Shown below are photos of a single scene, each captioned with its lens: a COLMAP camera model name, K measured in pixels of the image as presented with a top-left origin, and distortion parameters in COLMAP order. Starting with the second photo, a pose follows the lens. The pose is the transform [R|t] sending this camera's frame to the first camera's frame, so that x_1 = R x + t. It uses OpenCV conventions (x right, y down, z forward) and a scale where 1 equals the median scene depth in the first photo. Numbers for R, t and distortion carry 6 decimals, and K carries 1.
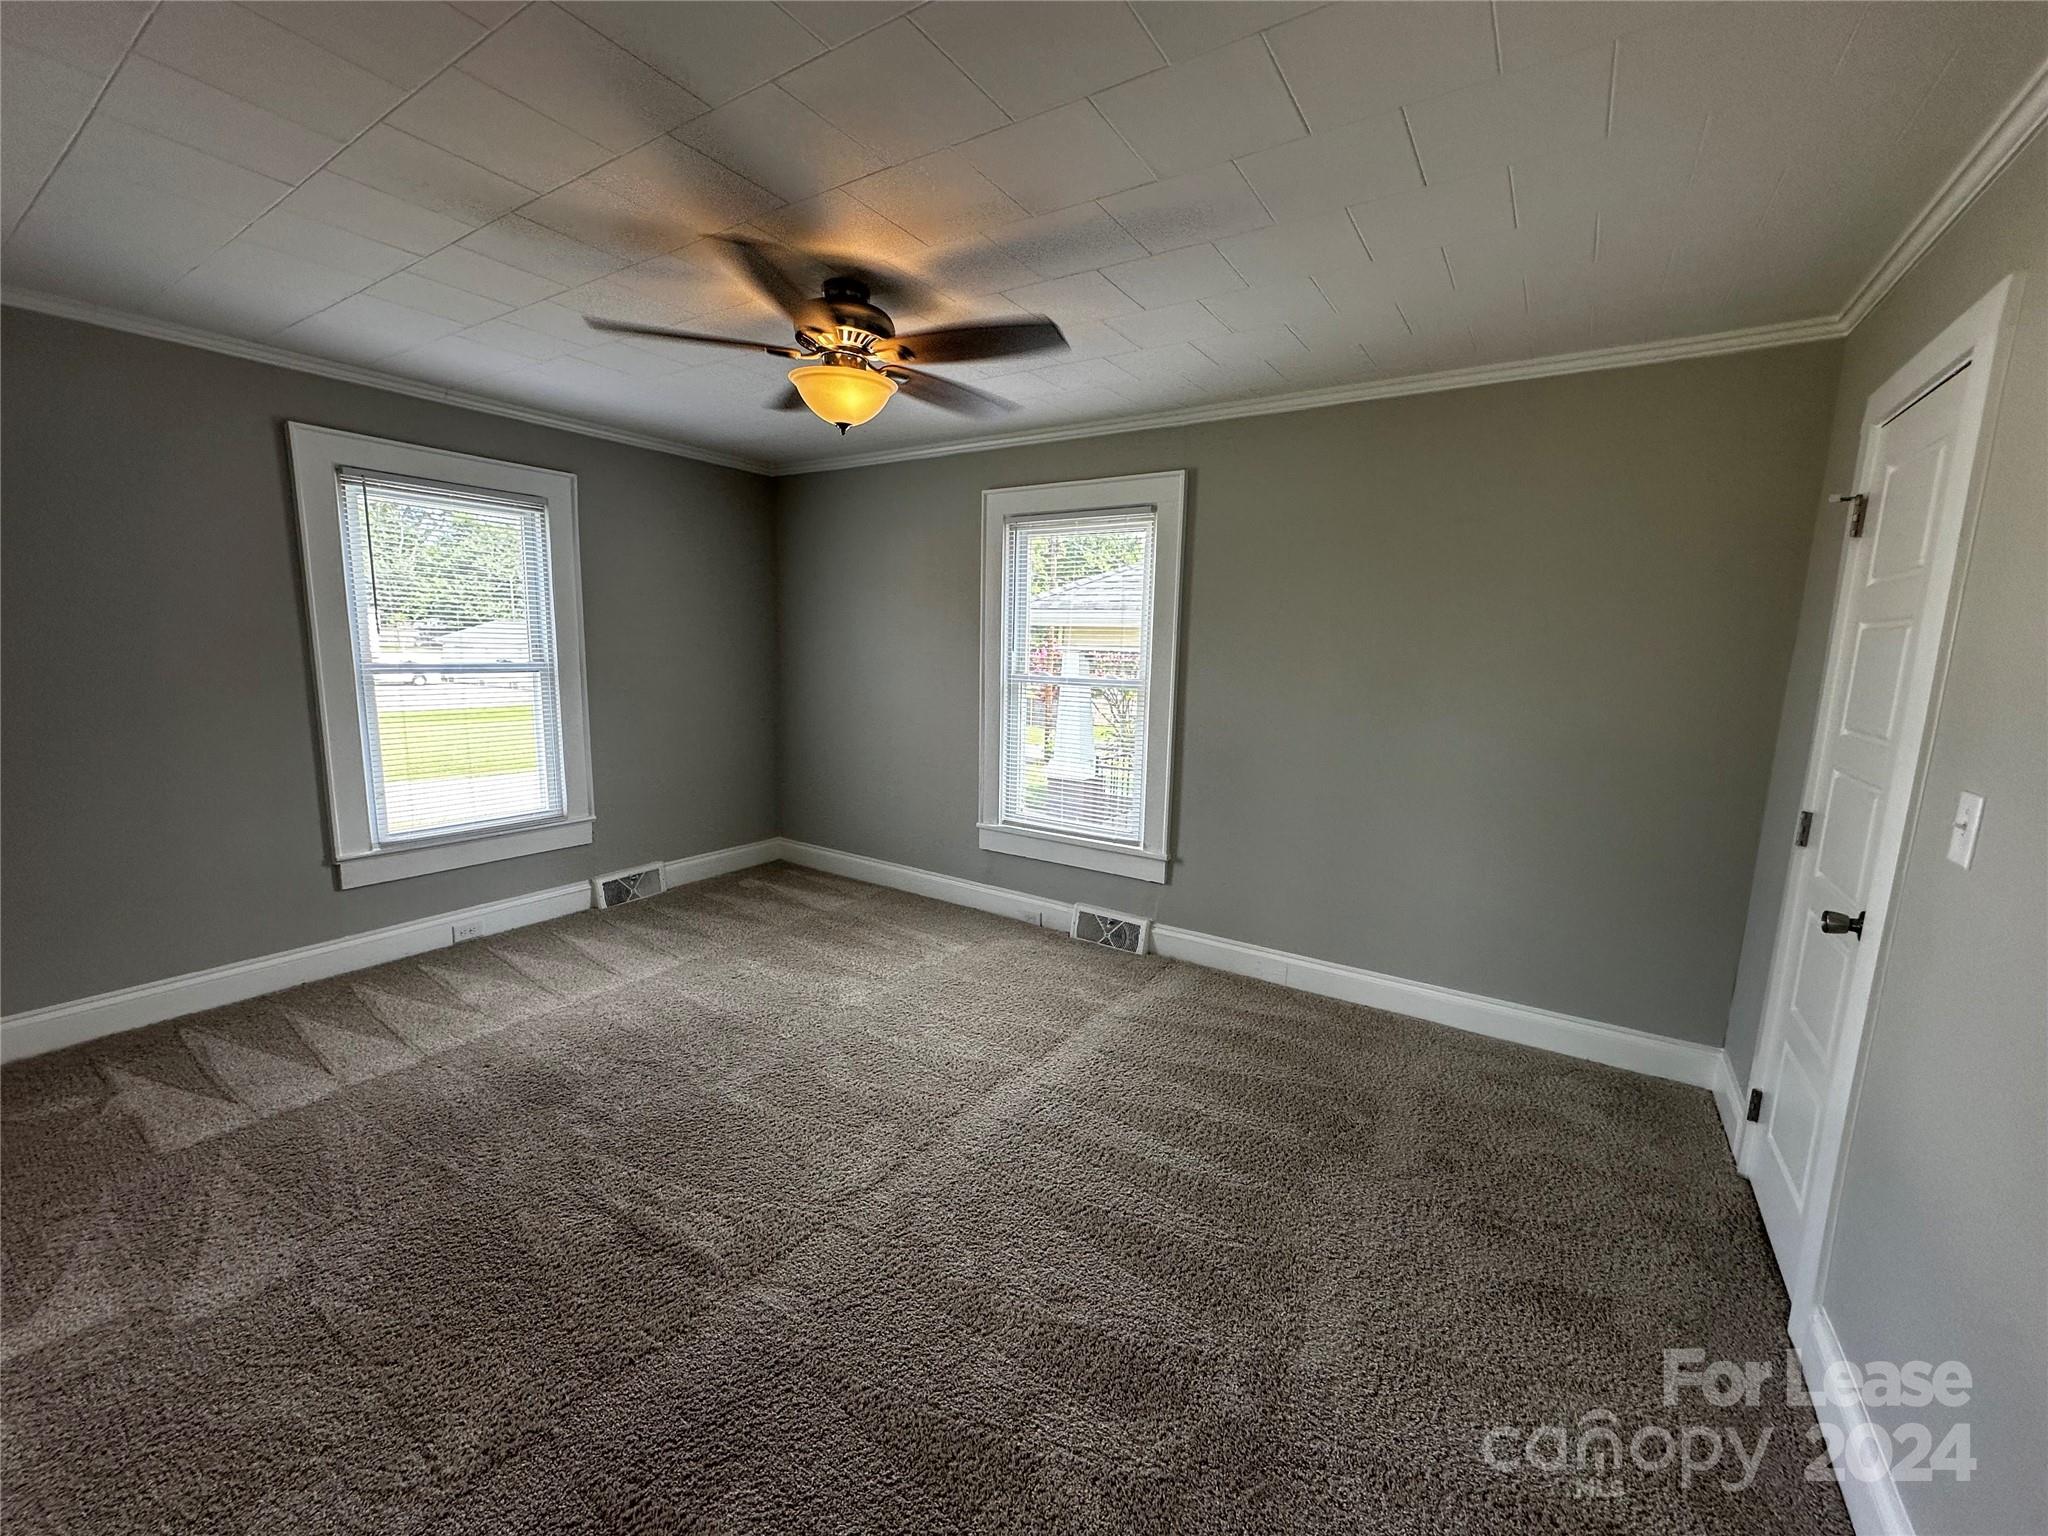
lens RADIAL K [[817.7, 0, 1025.9], [0, 817.7, 760.9], [0, 0, 1]] dist [-0.004890, -0.000105]
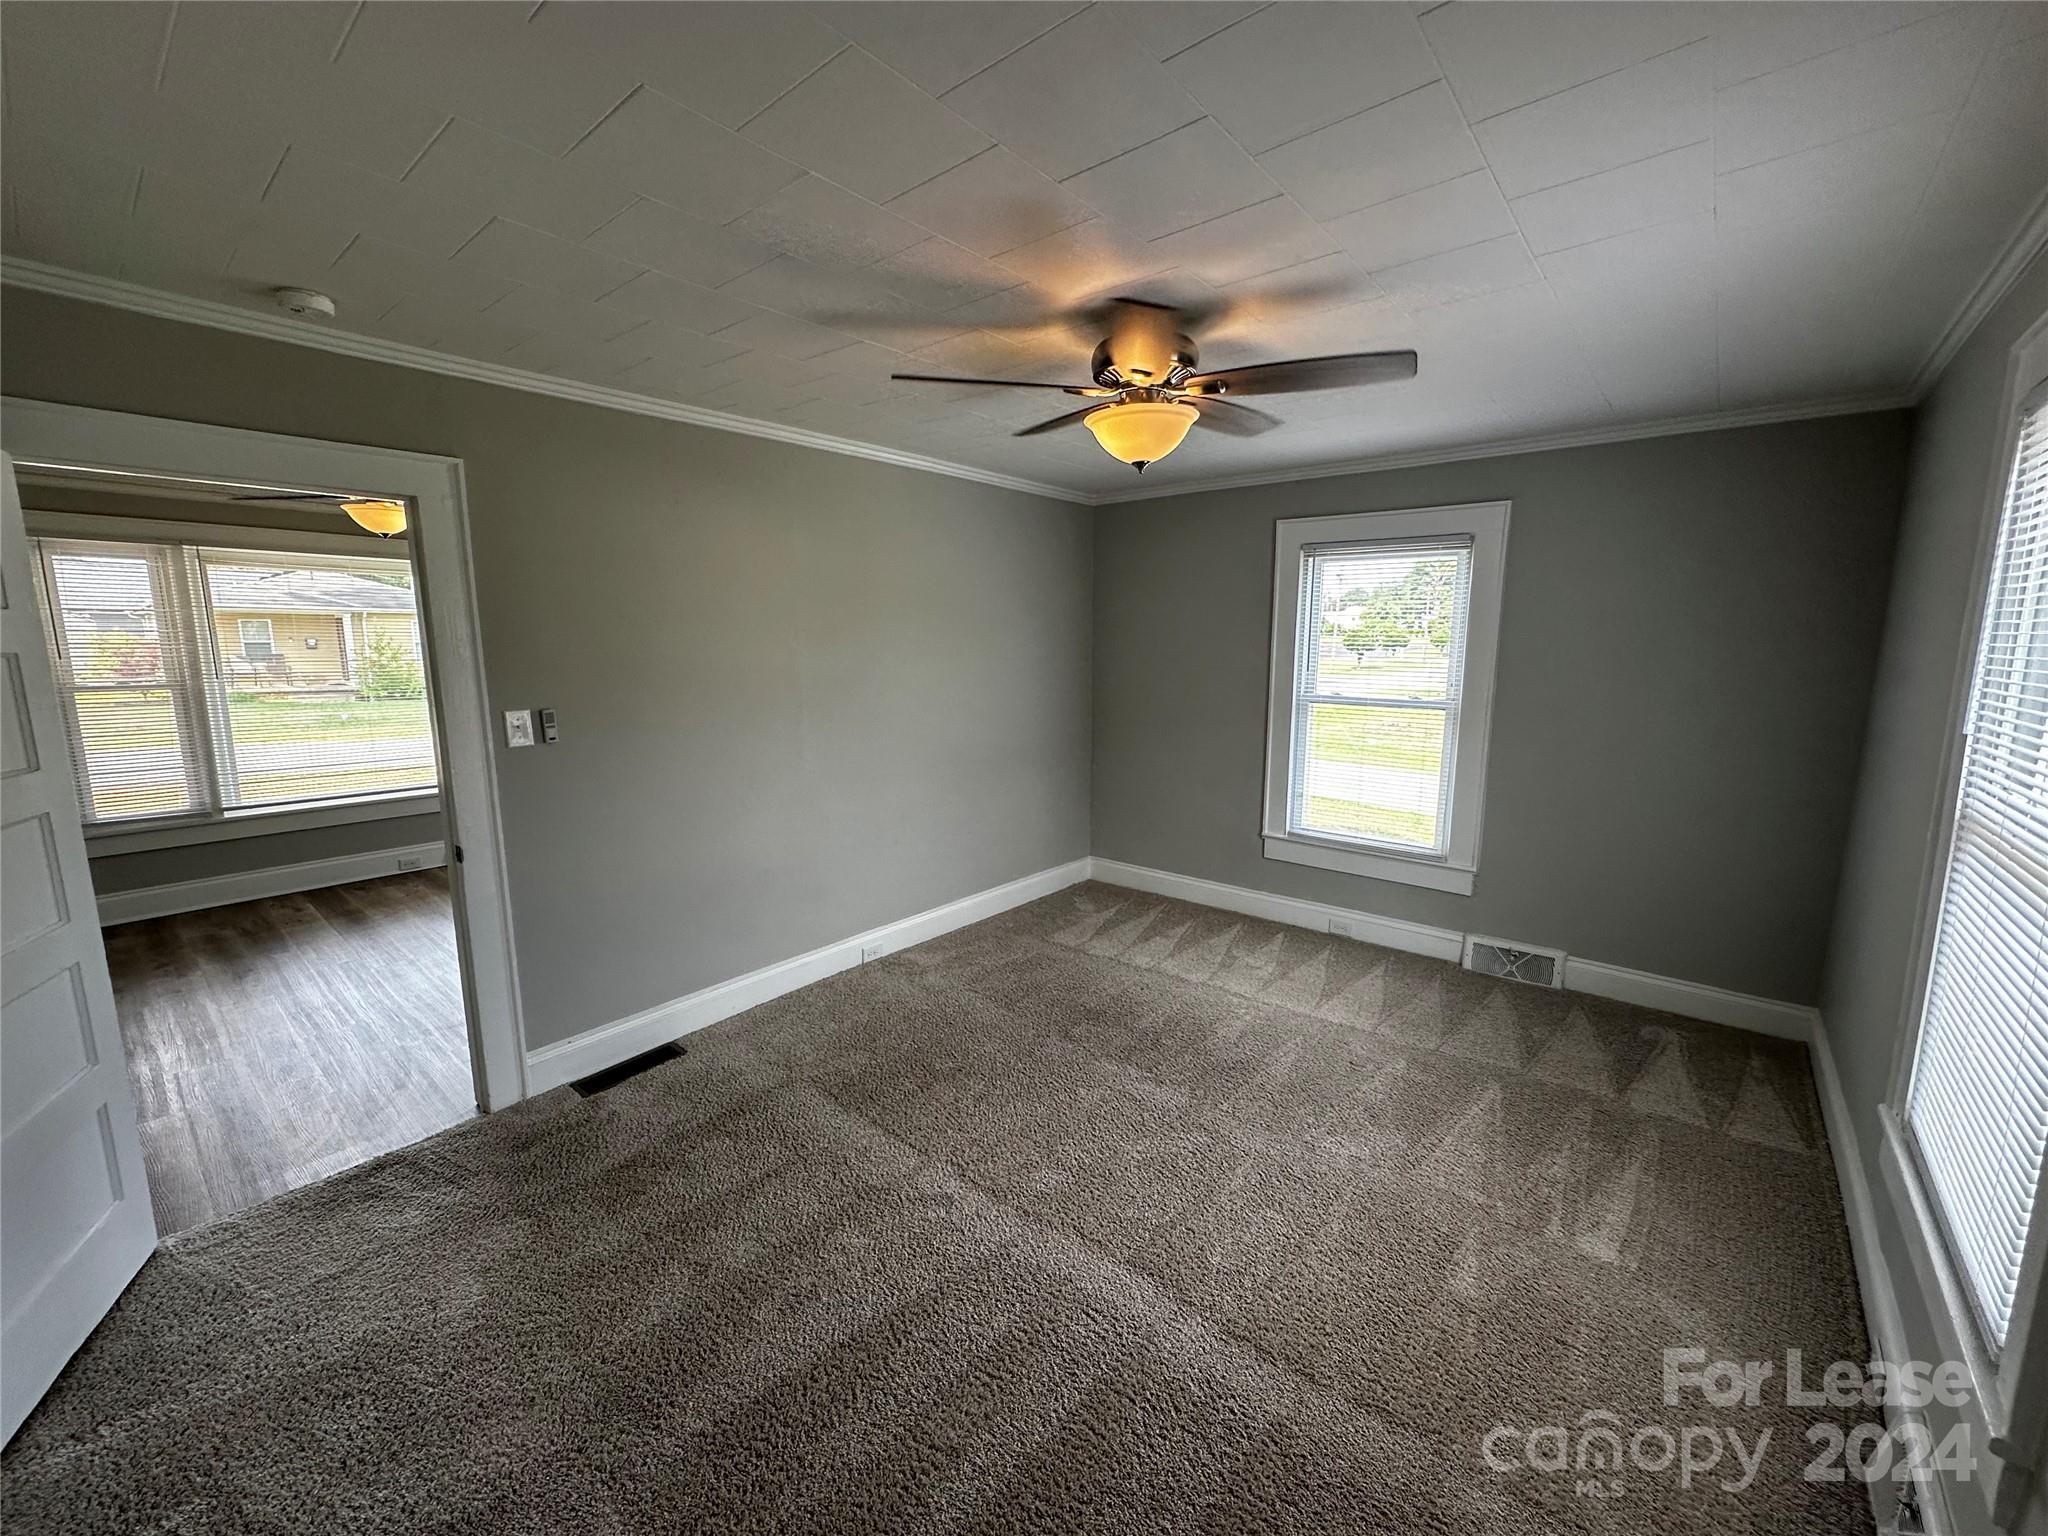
lens RADIAL K [[817.7, 0, 1024.6], [0, 817.7, 768.9], [0, 0, 1]] dist [-0.004890, -0.000105]
pose [[-0.102046, 0.137797, -0.985190, 0.460574], [-0.154500, 0.976147, 0.152535, -0.115328], [0.982709, 0.167778, -0.078323, 0.598112]]
